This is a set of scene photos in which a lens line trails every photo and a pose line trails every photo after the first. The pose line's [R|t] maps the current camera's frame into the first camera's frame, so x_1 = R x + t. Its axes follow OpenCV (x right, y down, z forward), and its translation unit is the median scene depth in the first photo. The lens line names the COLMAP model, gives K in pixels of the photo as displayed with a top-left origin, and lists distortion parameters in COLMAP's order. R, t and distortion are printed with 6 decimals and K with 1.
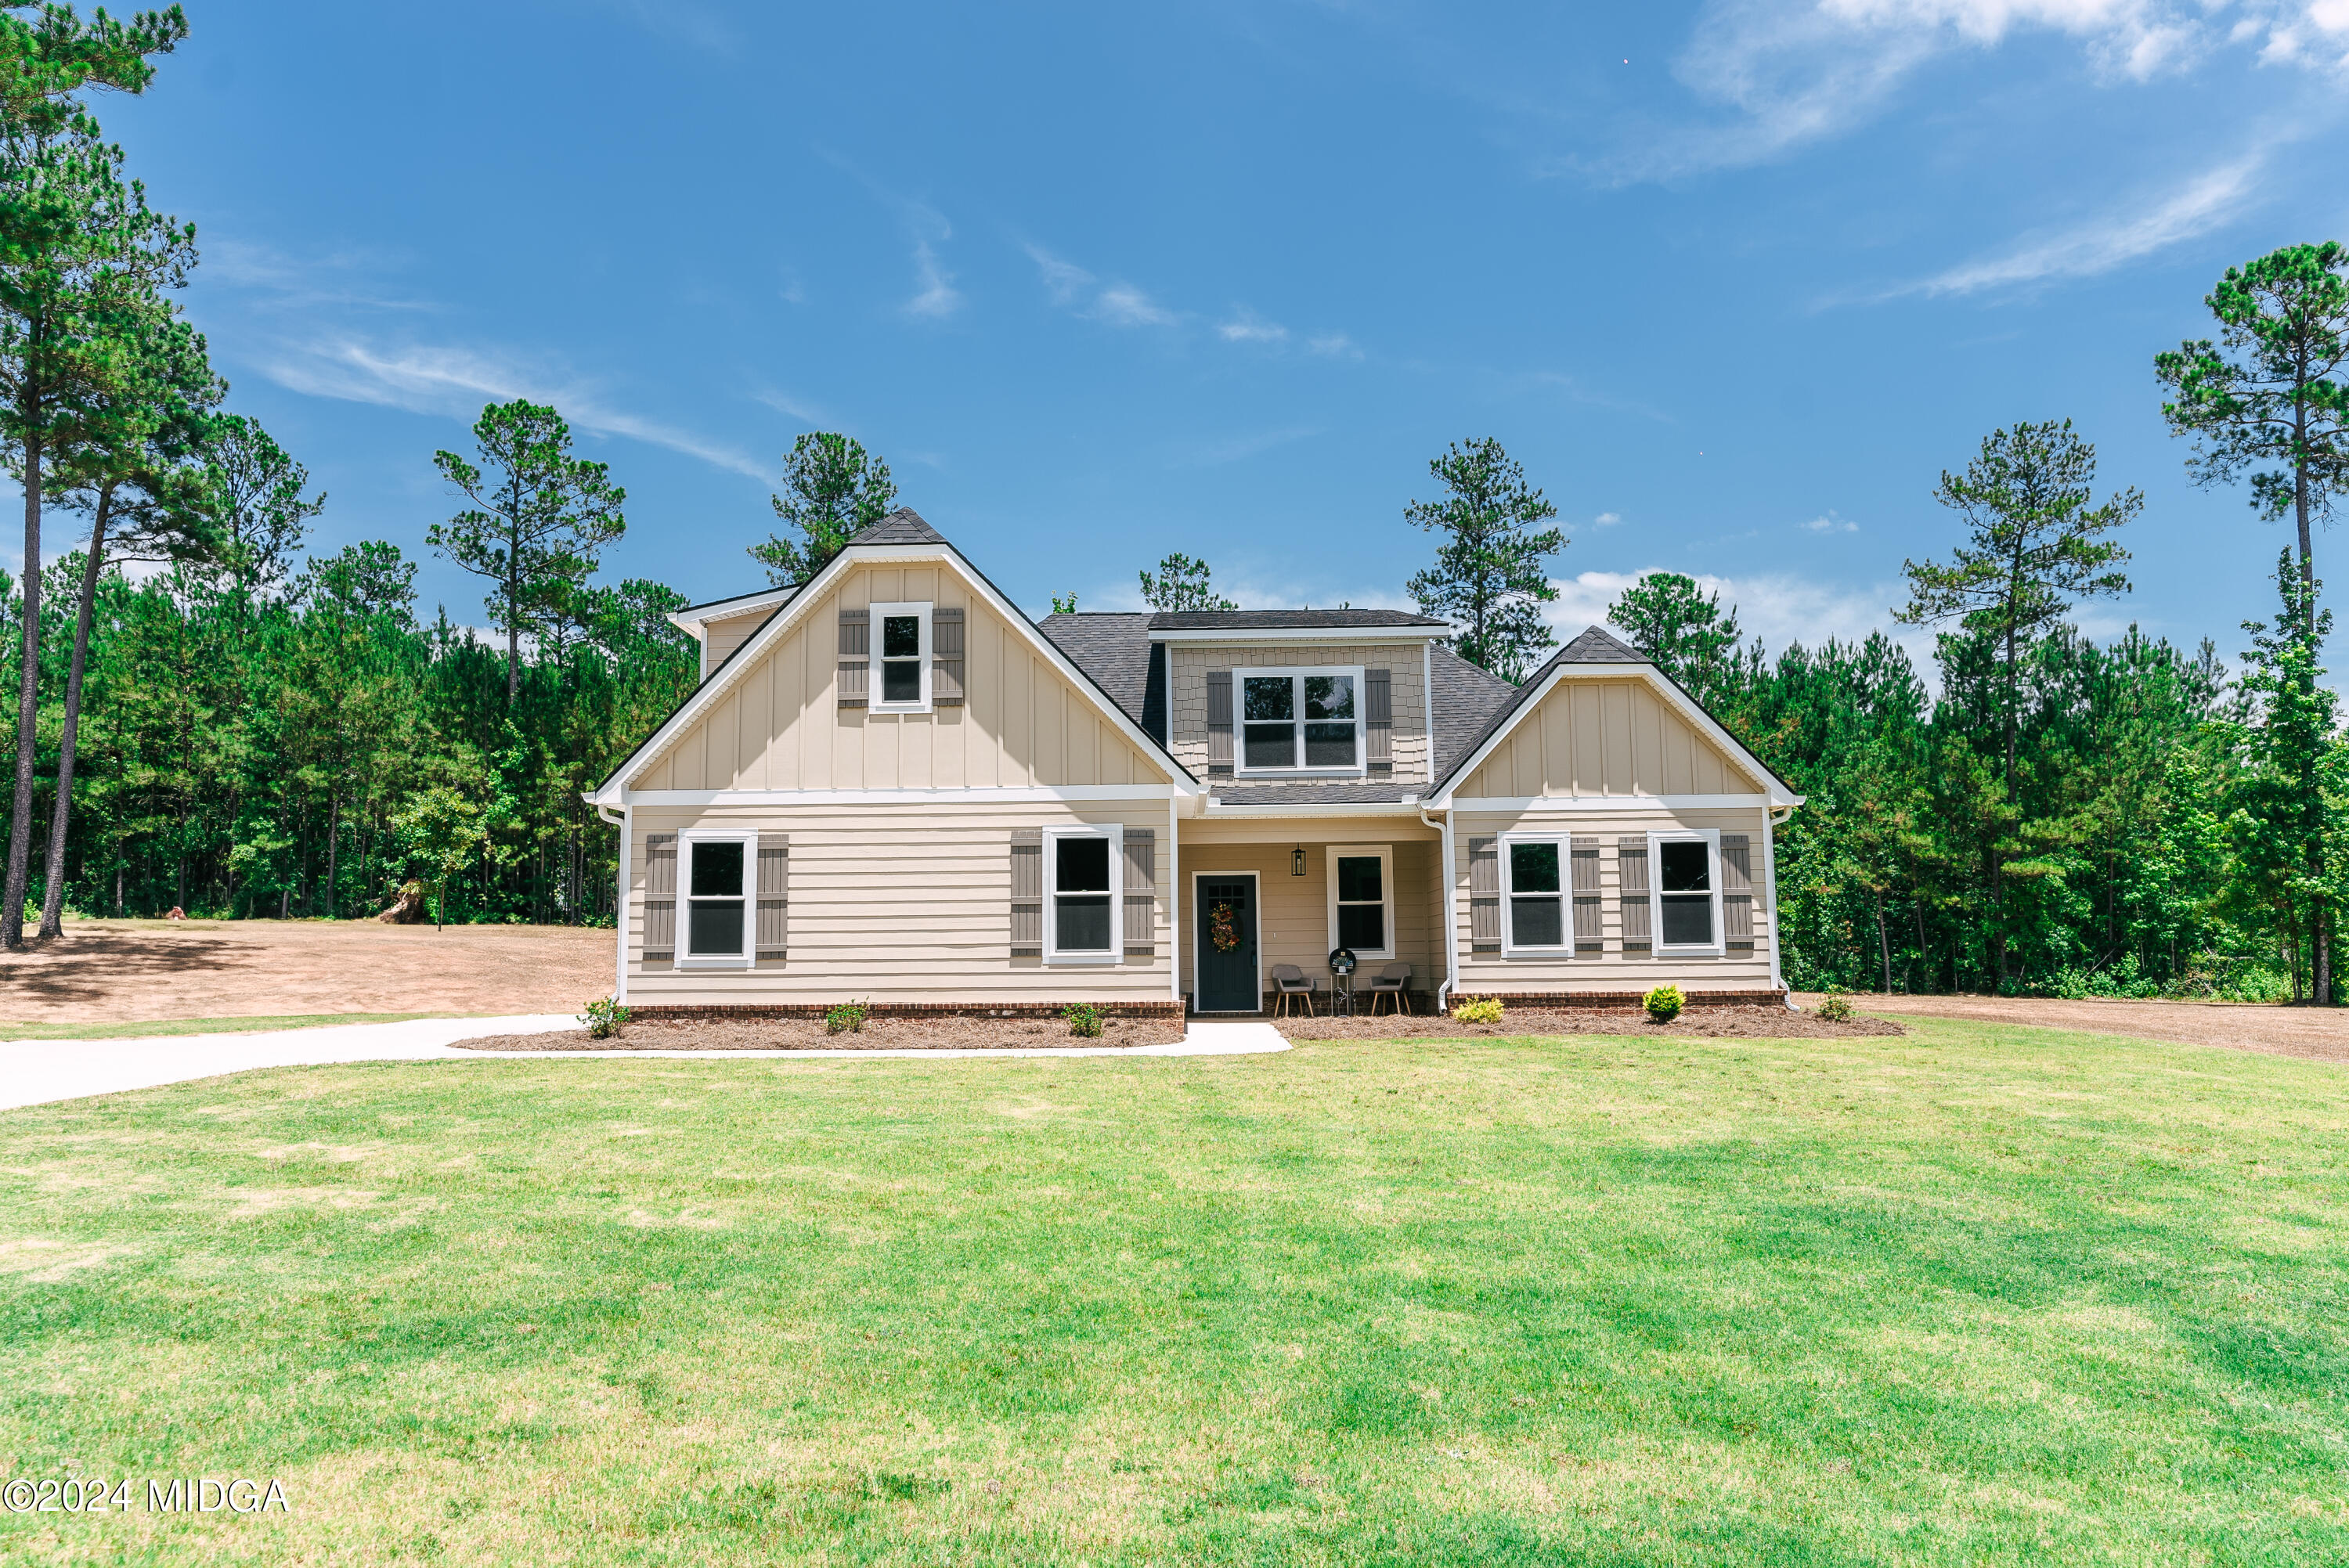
lens RADIAL K [[1619.4, 0, 1174.5], [0, 1619.4, 784.0], [0, 0, 1]] dist [-0.004071, -0.000657]
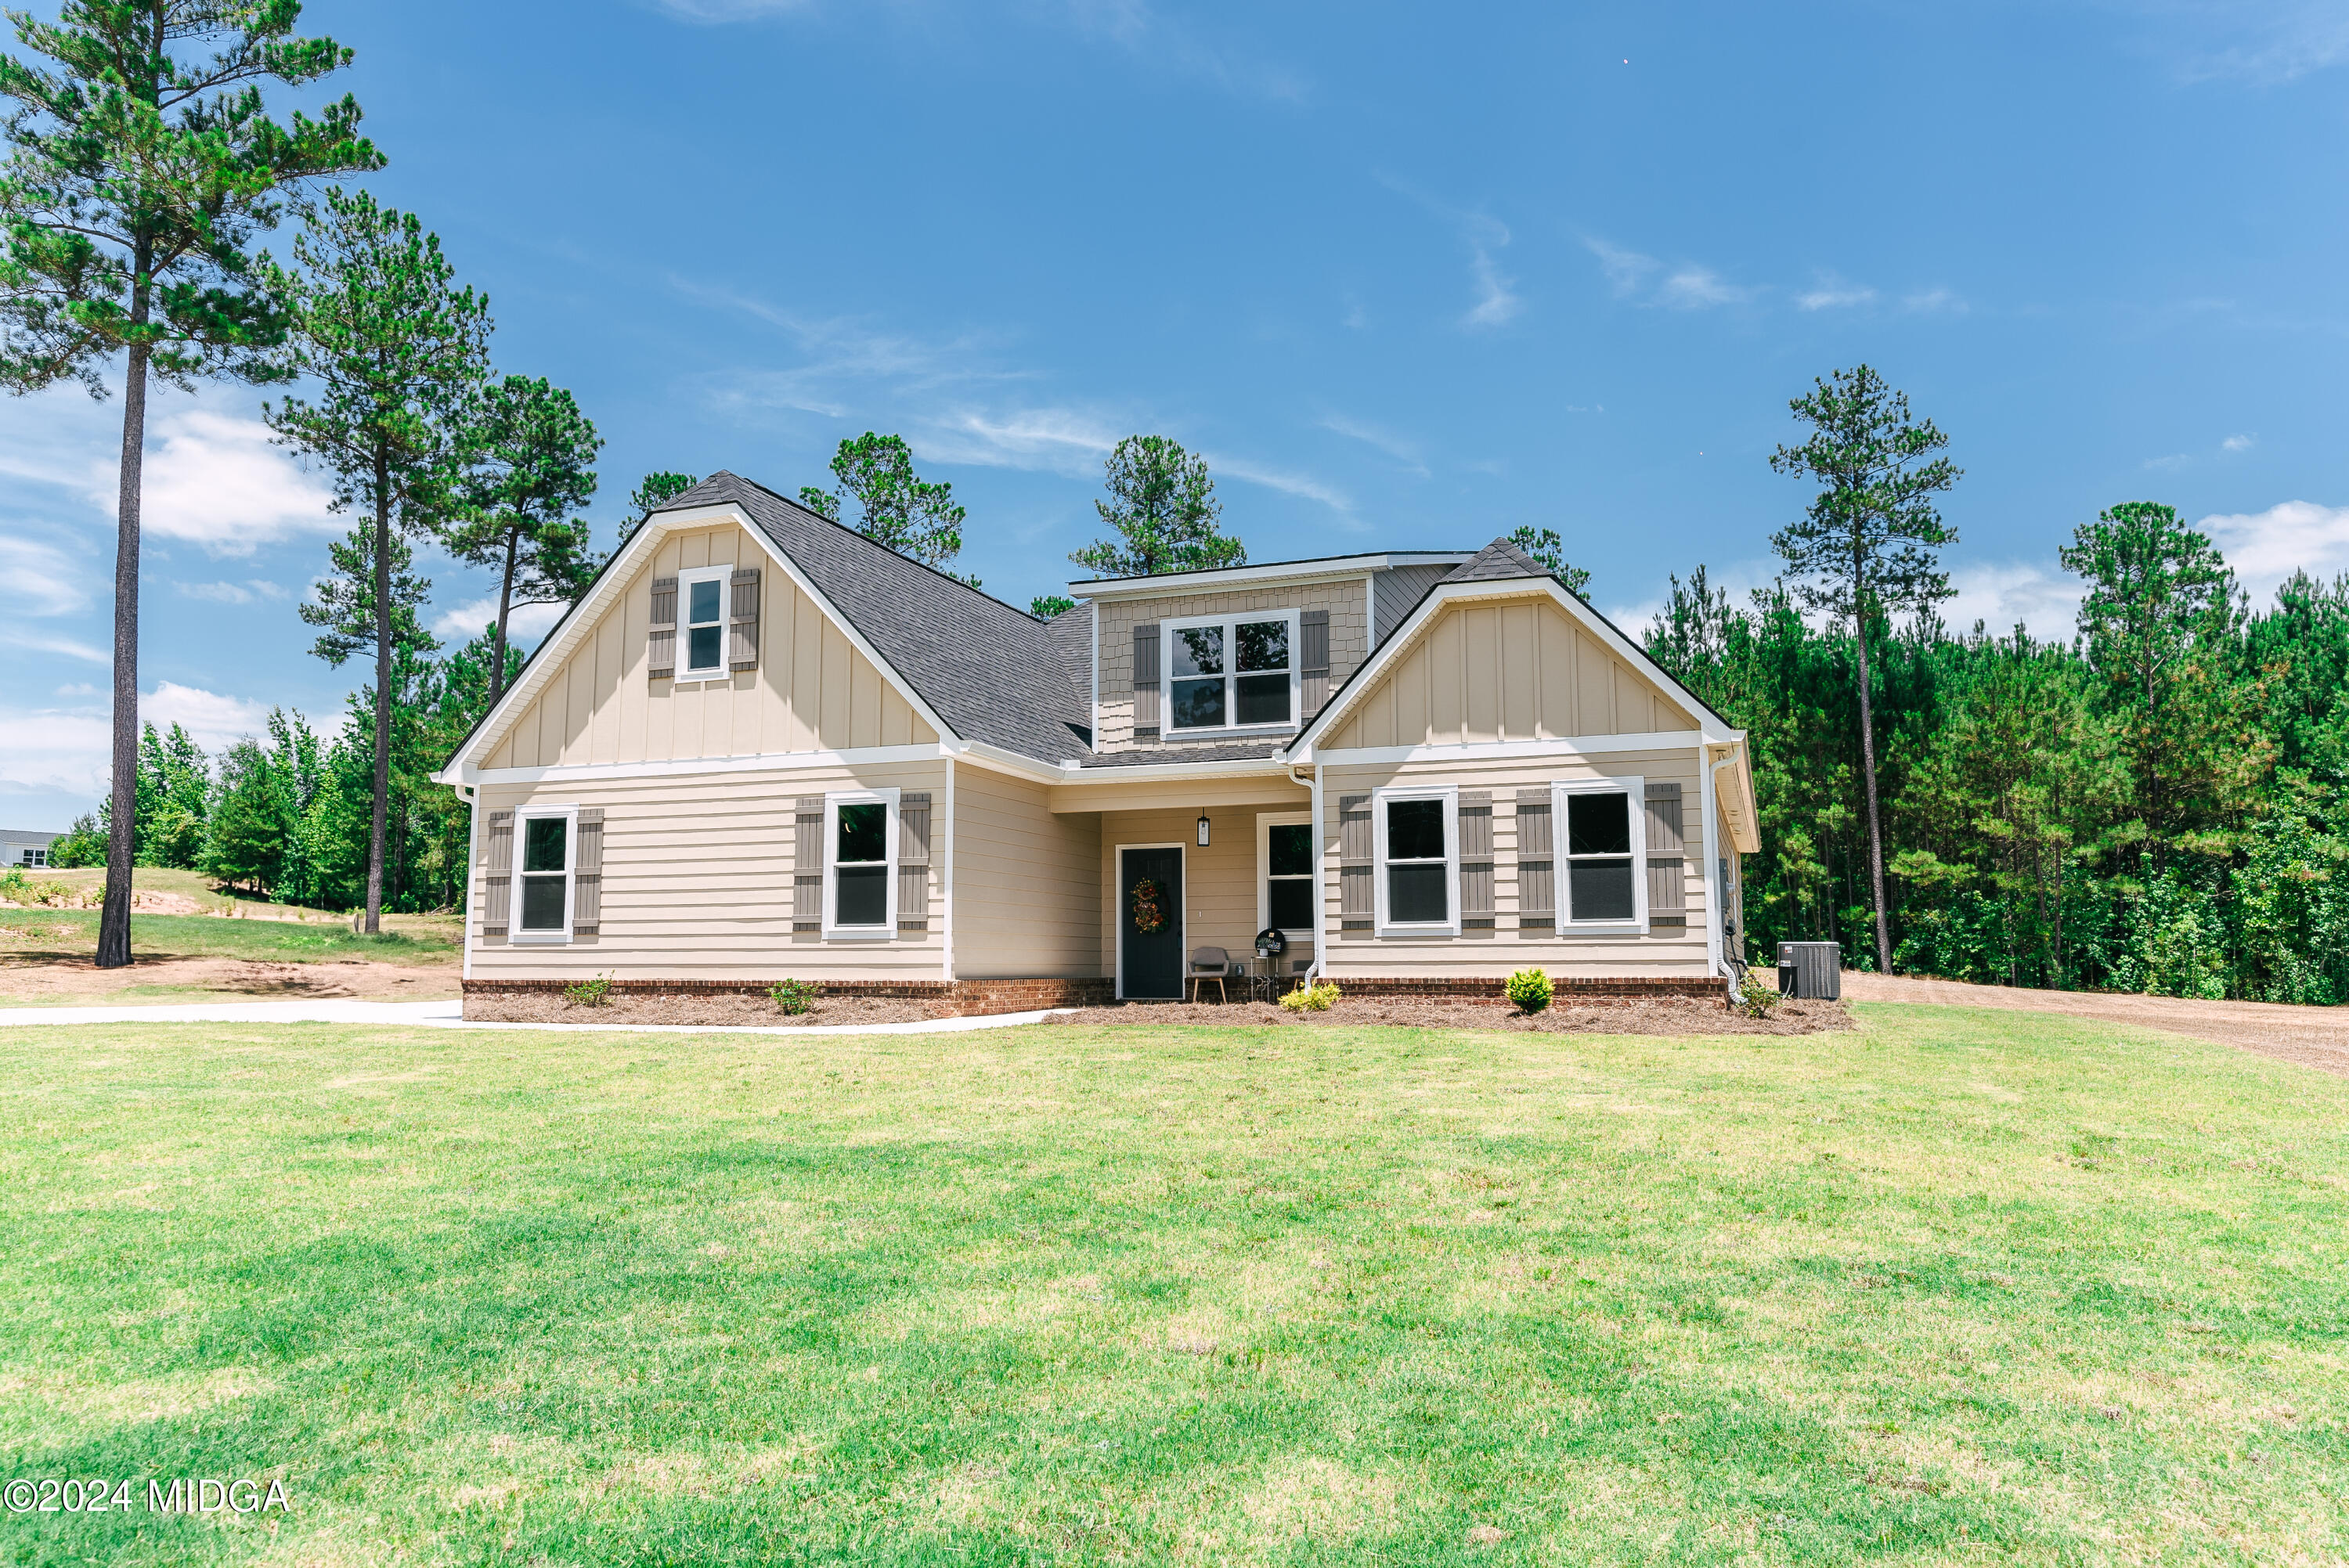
lens RADIAL K [[1619.4, 0, 1174.5], [0, 1619.4, 784.0], [0, 0, 1]] dist [-0.004071, -0.000657]
pose [[0.942395, -0.030571, -0.333101, 0.387877], [0.028748, 0.999533, -0.010401, 0.033623], [0.333264, 0.000226, 0.942834, 0.167814]]
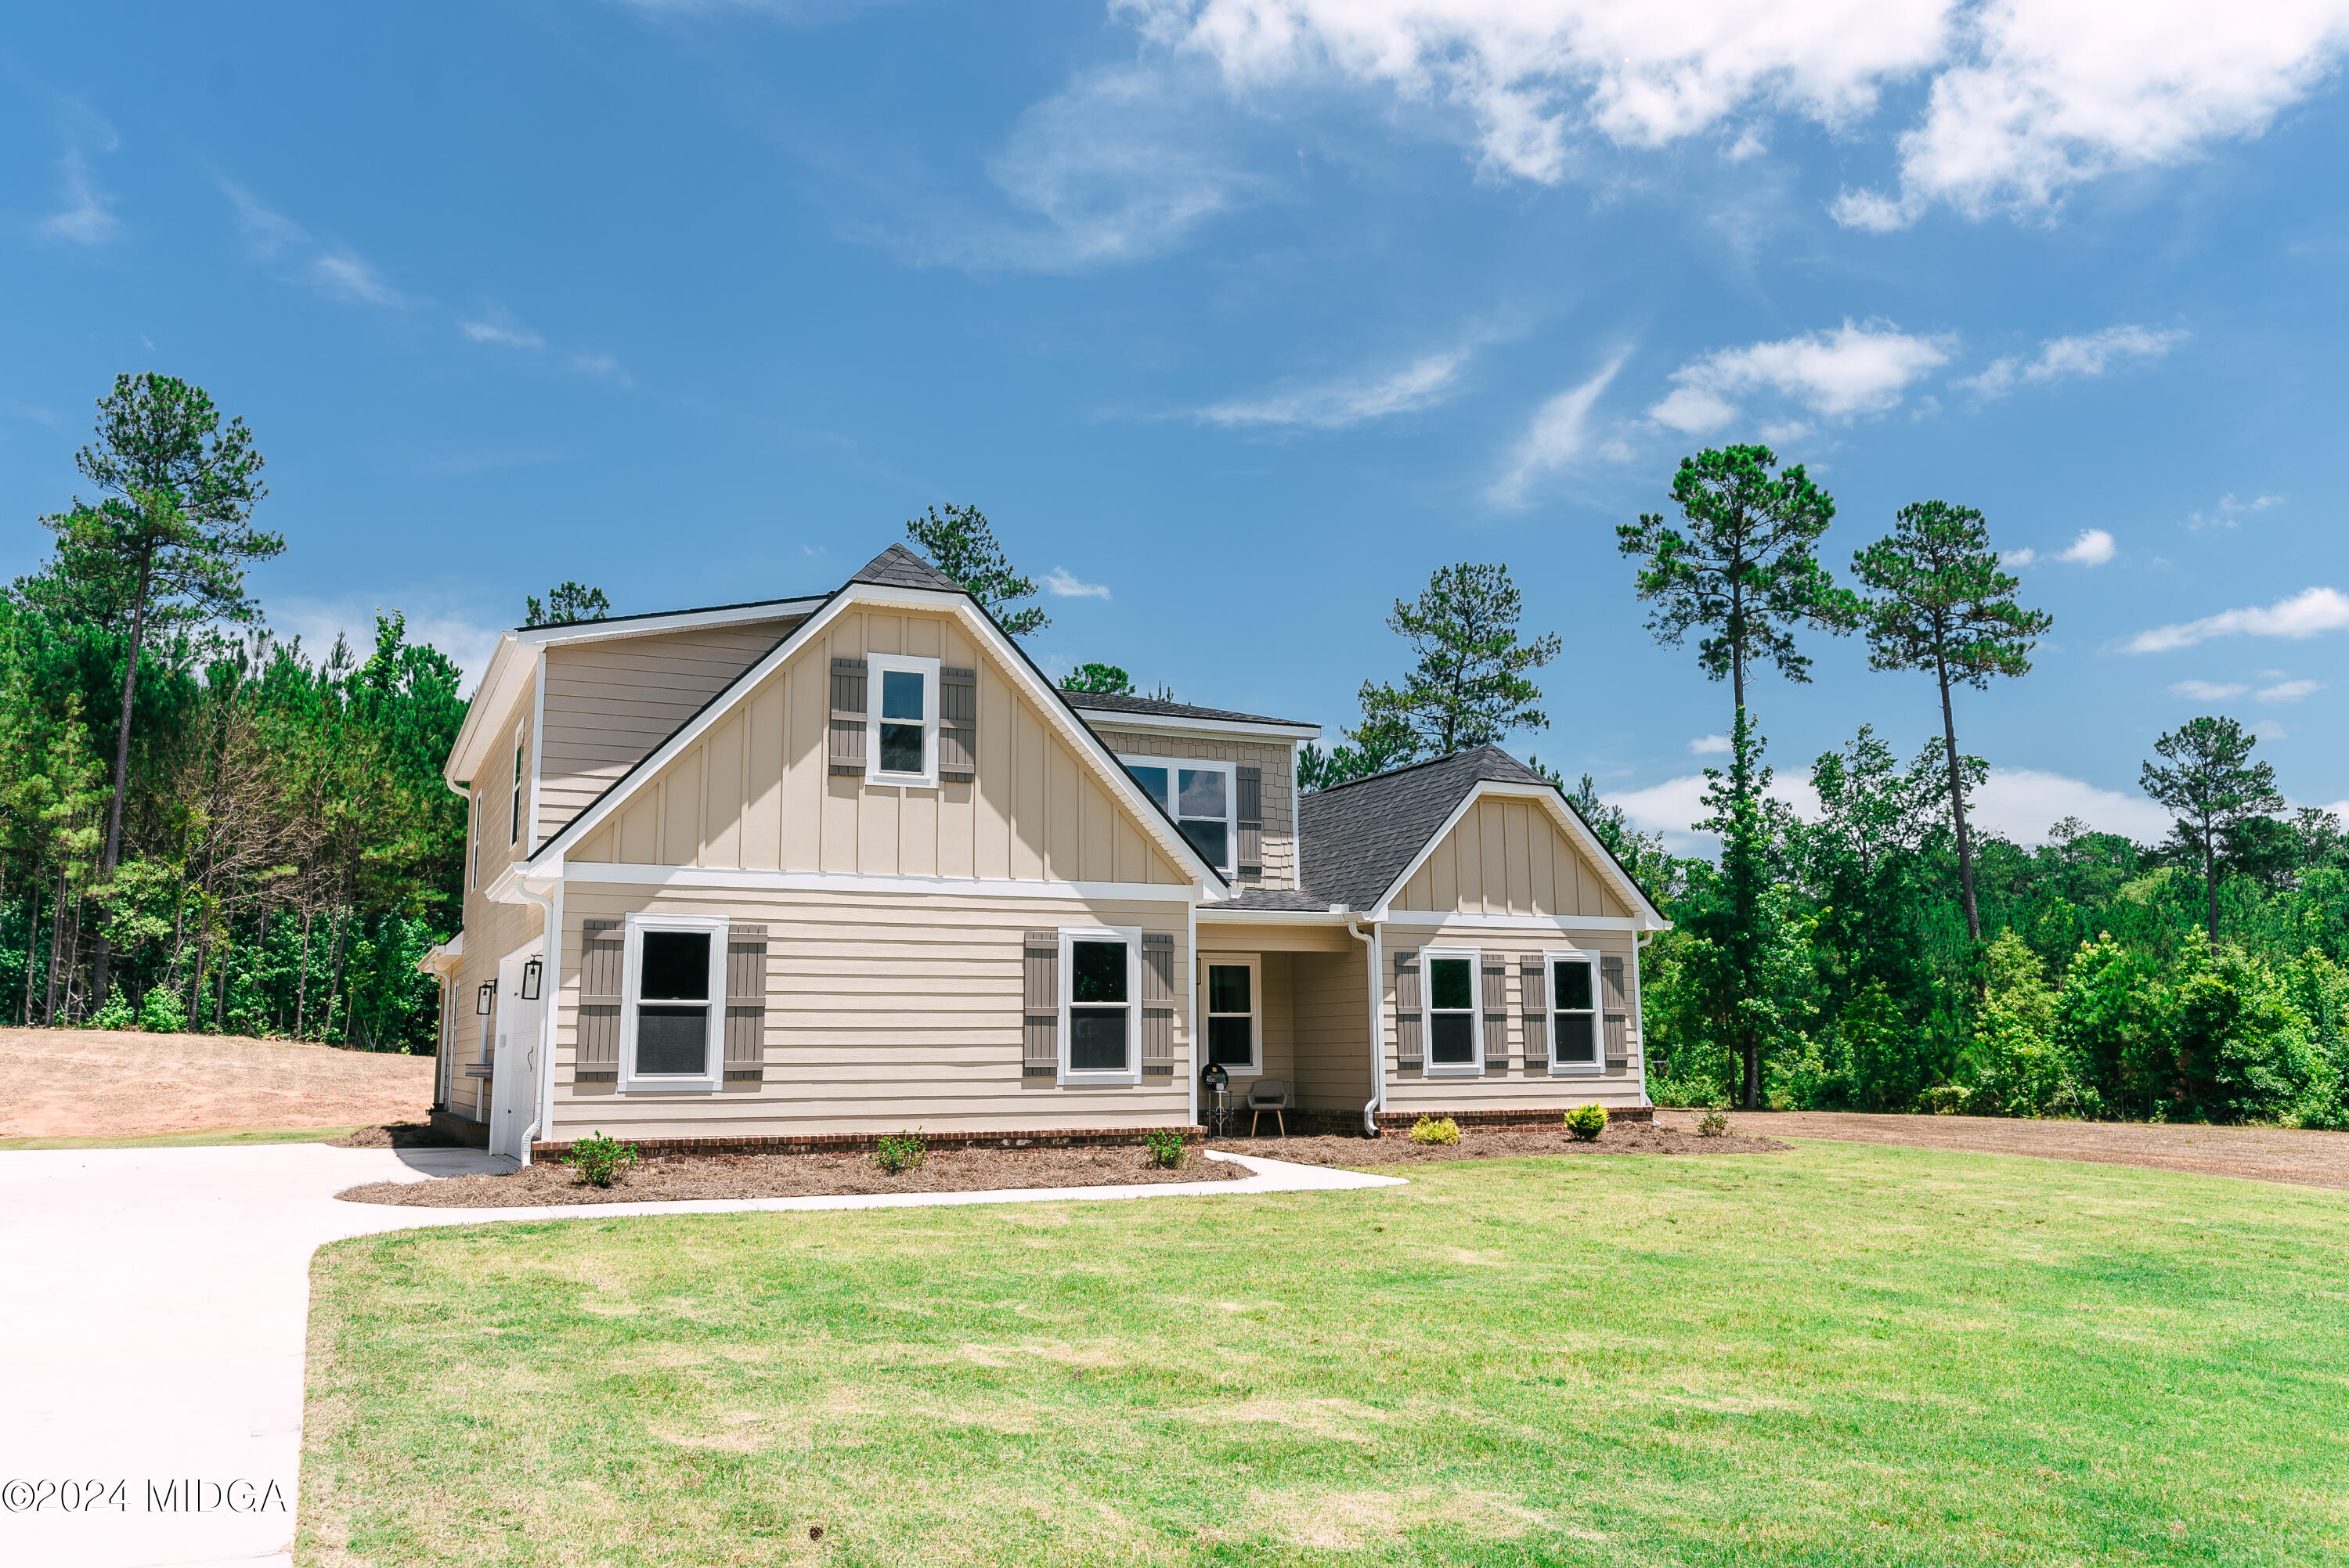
lens RADIAL K [[1764.6, 0, 1174.5], [0, 1764.6, 784.0], [0, 0, 1]] dist [0.002953, 0.005562]
pose [[0.896911, 0.071204, 0.436441, -0.411057], [-0.051033, 0.997024, -0.057786, 0.001037], [-0.439257, 0.029556, 0.897875, 0.103600]]
